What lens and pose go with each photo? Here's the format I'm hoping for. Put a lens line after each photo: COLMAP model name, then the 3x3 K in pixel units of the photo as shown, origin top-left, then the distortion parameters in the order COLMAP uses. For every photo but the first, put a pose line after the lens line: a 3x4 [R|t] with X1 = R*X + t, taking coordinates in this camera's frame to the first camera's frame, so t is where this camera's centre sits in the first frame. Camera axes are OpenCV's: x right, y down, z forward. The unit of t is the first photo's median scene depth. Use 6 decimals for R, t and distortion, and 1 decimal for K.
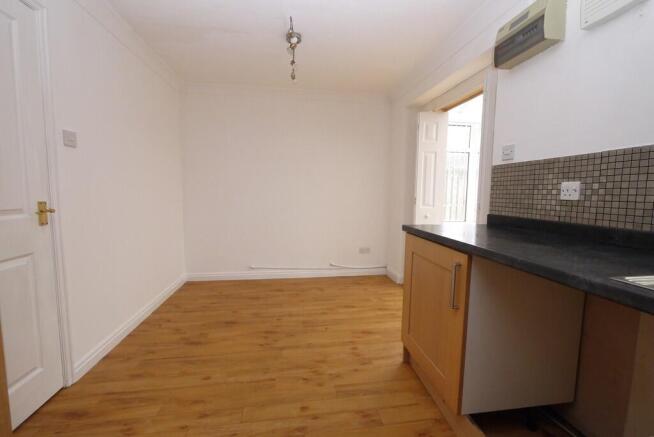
lens RADIAL K [[276.5, 0, 328.6], [0, 276.5, 215.2], [0, 0, 1]] dist [-0.001467, -0.000292]
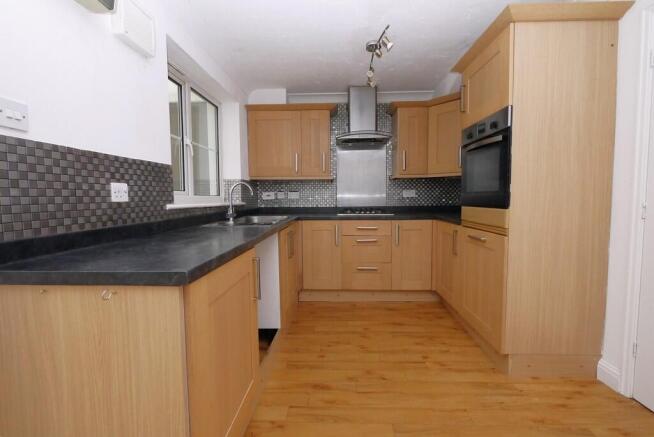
lens RADIAL K [[276.5, 0, 328.6], [0, 276.5, 215.2], [0, 0, 1]] dist [-0.001467, -0.000292]
pose [[-0.983182, -0.012606, 0.182192, -0.017835], [0.015373, 0.988362, 0.151344, -0.119996], [-0.181980, 0.151600, -0.971546, 1.508147]]
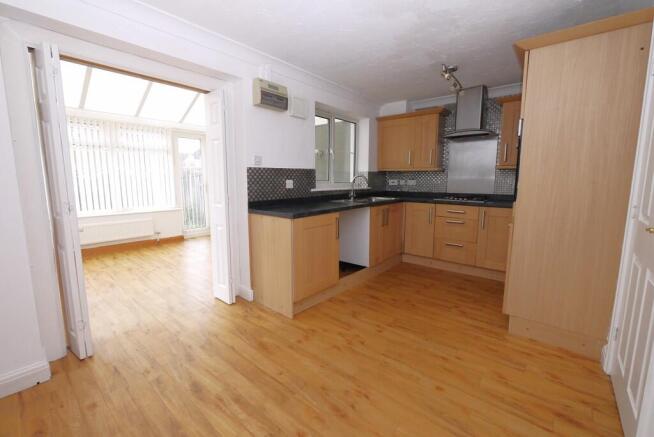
lens RADIAL K [[276.5, 0, 328.6], [0, 276.5, 215.2], [0, 0, 1]] dist [-0.001467, -0.000292]
pose [[-0.666719, -0.109239, 0.737261, -0.866227], [0.058409, 0.978500, 0.197803, -0.223310], [-0.743017, 0.174942, -0.646004, 1.887944]]
